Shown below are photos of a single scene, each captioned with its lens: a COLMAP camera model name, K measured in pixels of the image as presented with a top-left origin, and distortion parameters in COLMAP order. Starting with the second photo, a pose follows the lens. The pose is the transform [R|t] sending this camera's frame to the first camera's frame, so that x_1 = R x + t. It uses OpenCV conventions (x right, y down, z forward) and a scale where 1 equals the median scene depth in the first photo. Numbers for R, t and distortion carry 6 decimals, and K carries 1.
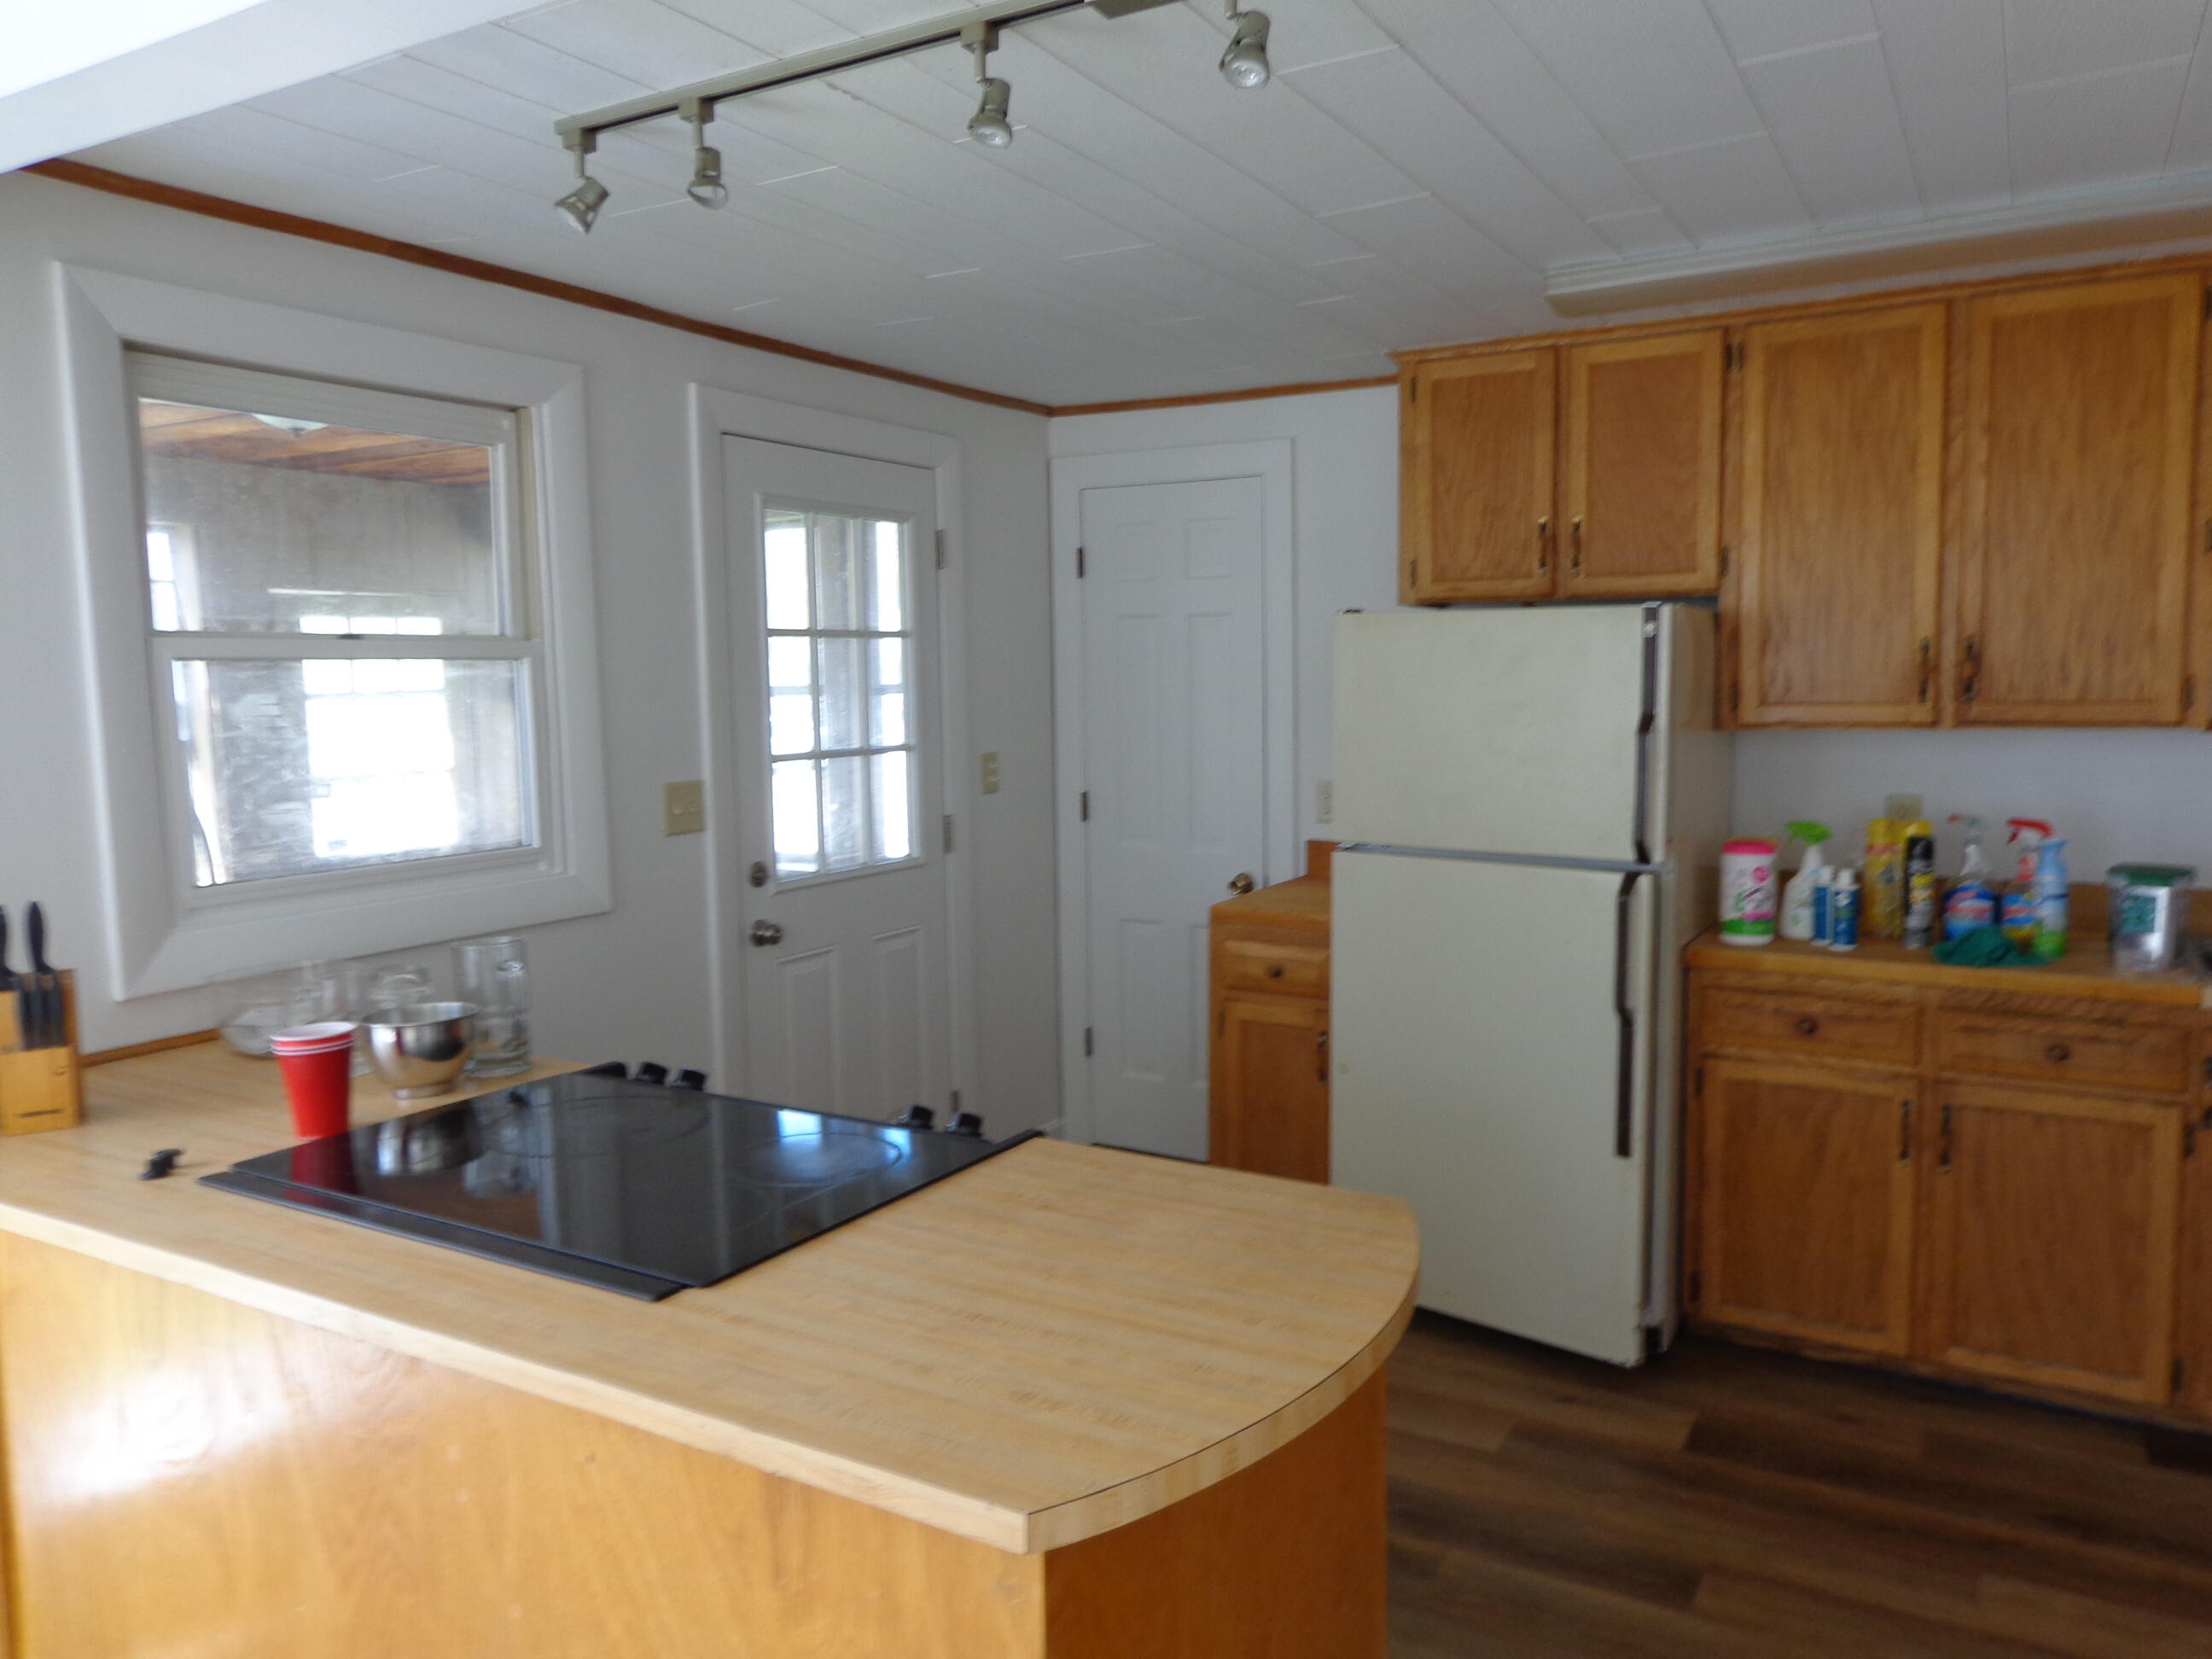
lens RADIAL K [[1553.9, 0, 1125.9], [0, 1553.9, 840.8], [0, 0, 1]] dist [0.006382, -0.000115]
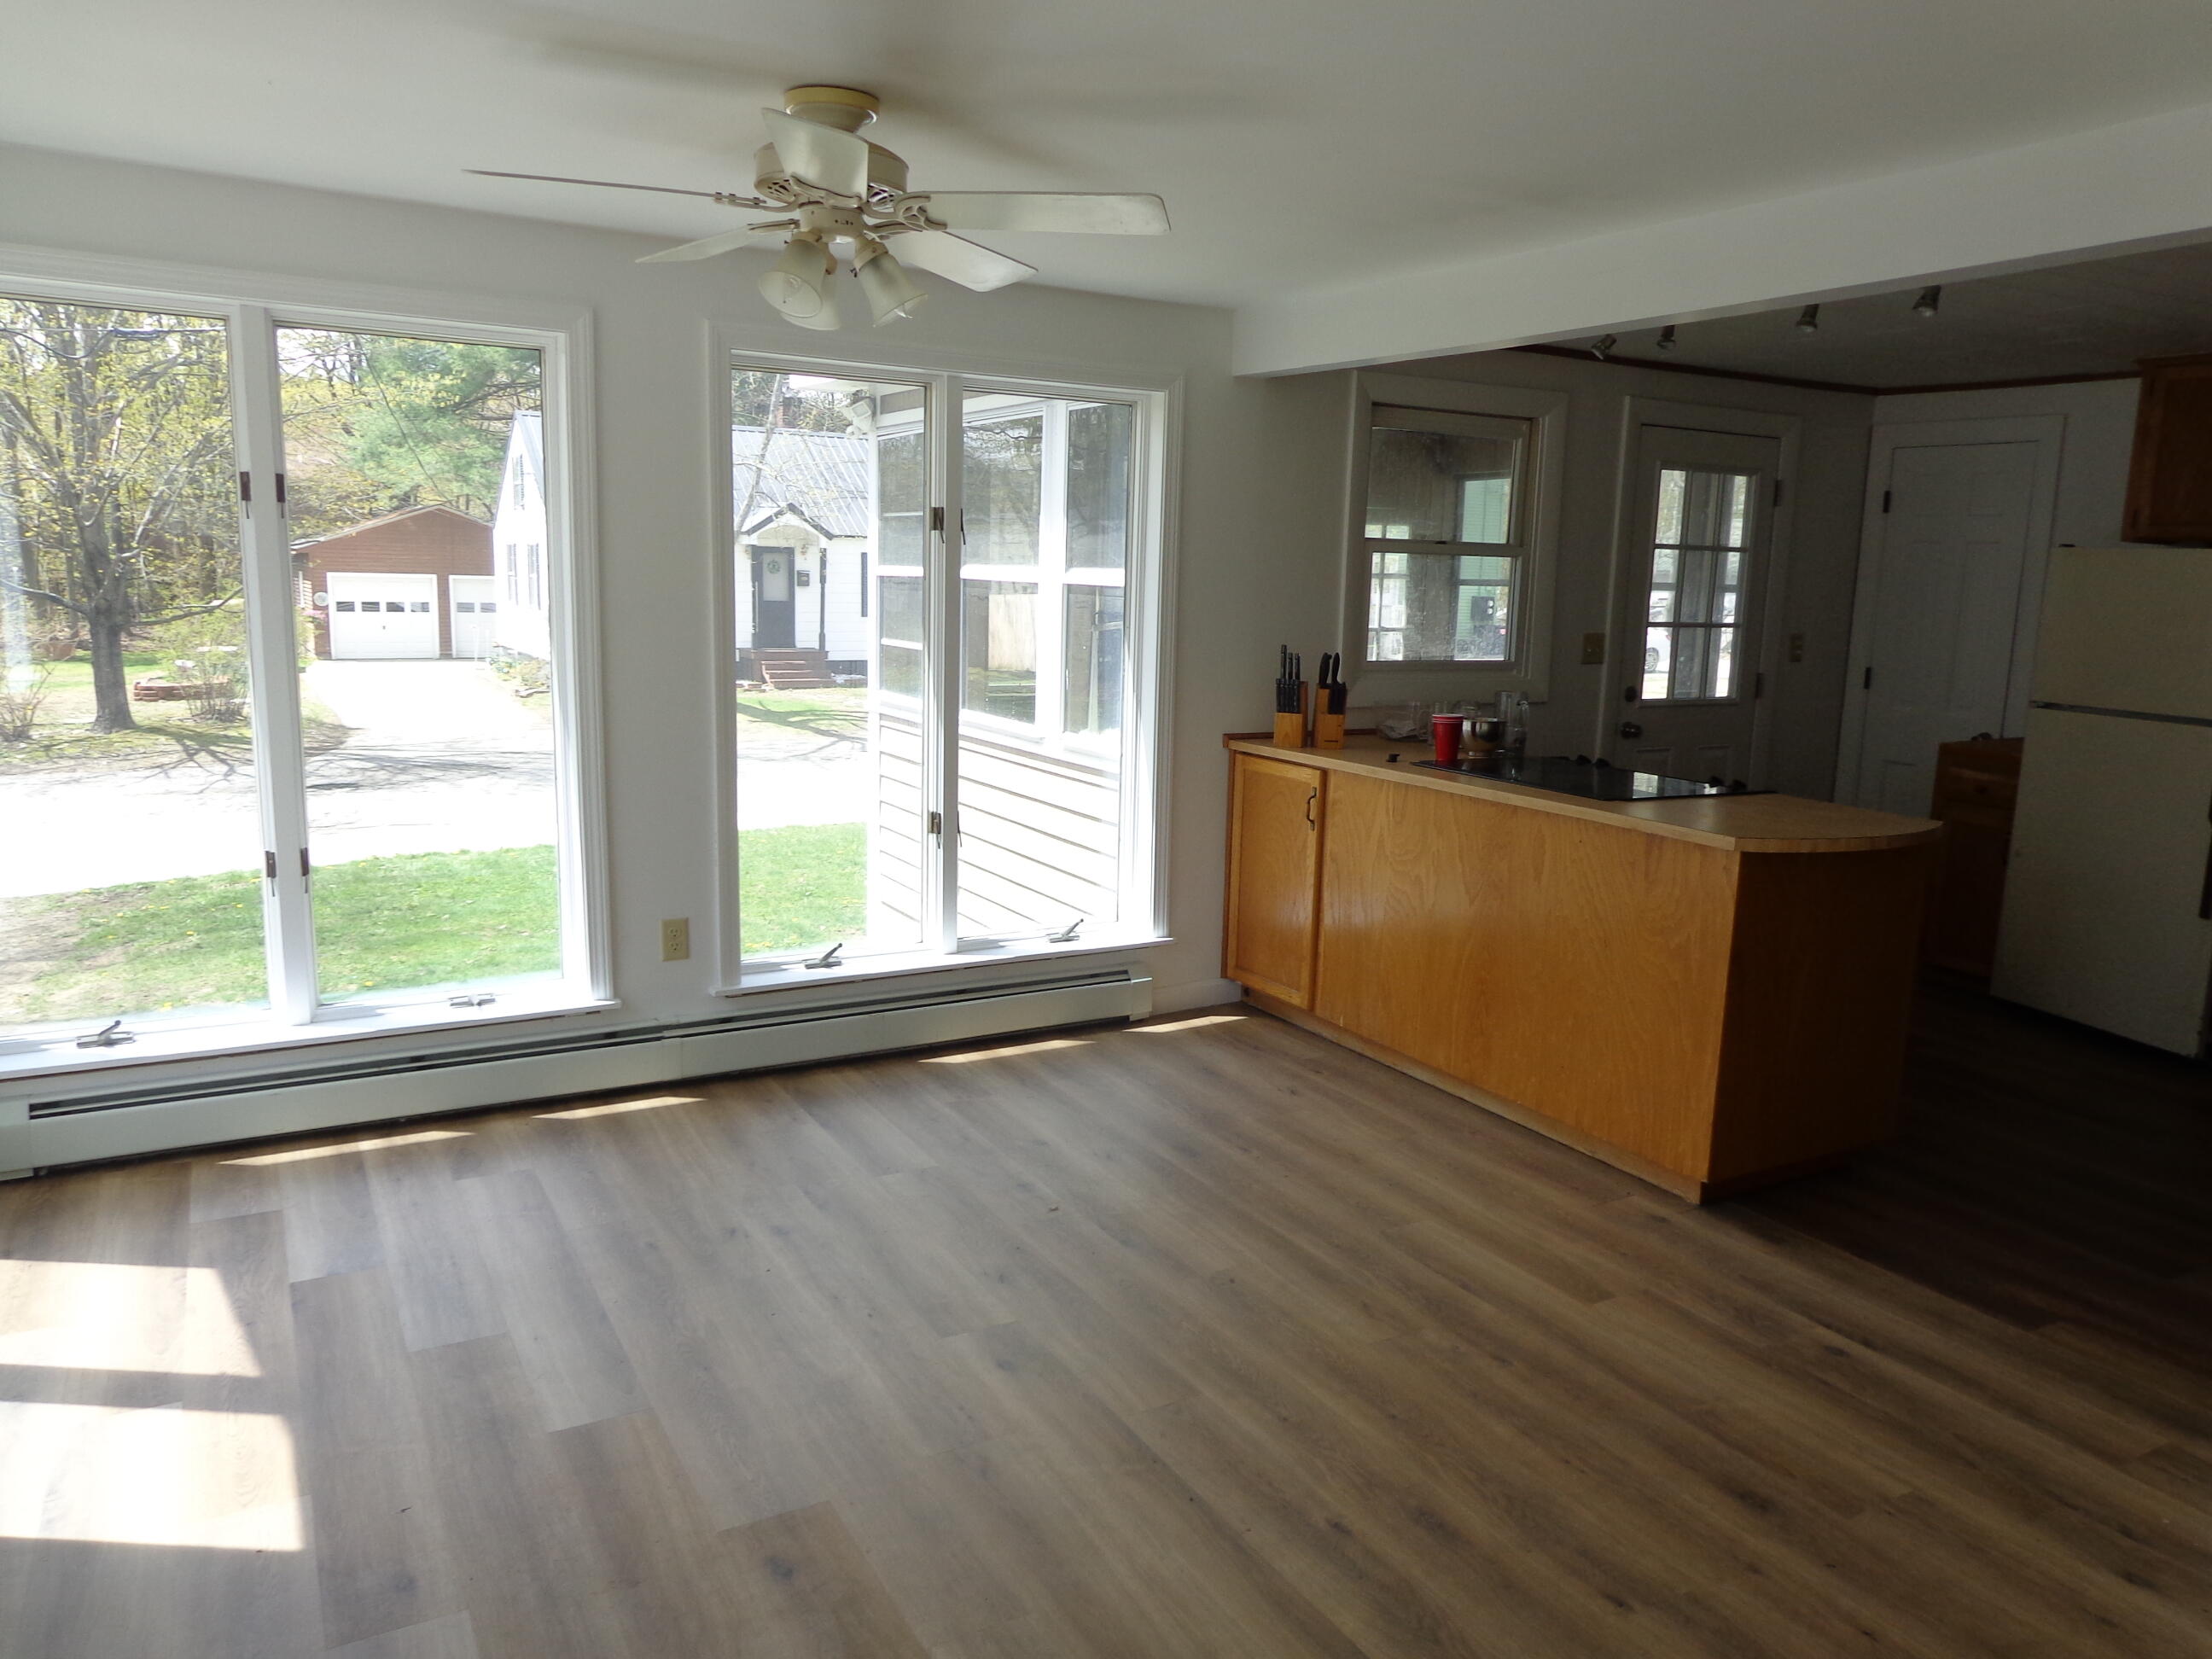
lens RADIAL K [[1539.9, 0, 1106.0], [0, 1539.9, 829.5], [0, 0, 1]] dist [-0.016663, -0.001674]
pose [[0.858357, 0.121523, -0.498453, 0.110233], [-0.093806, 0.992339, 0.080394, 0.081888], [0.504404, -0.022249, 0.863181, -0.659038]]
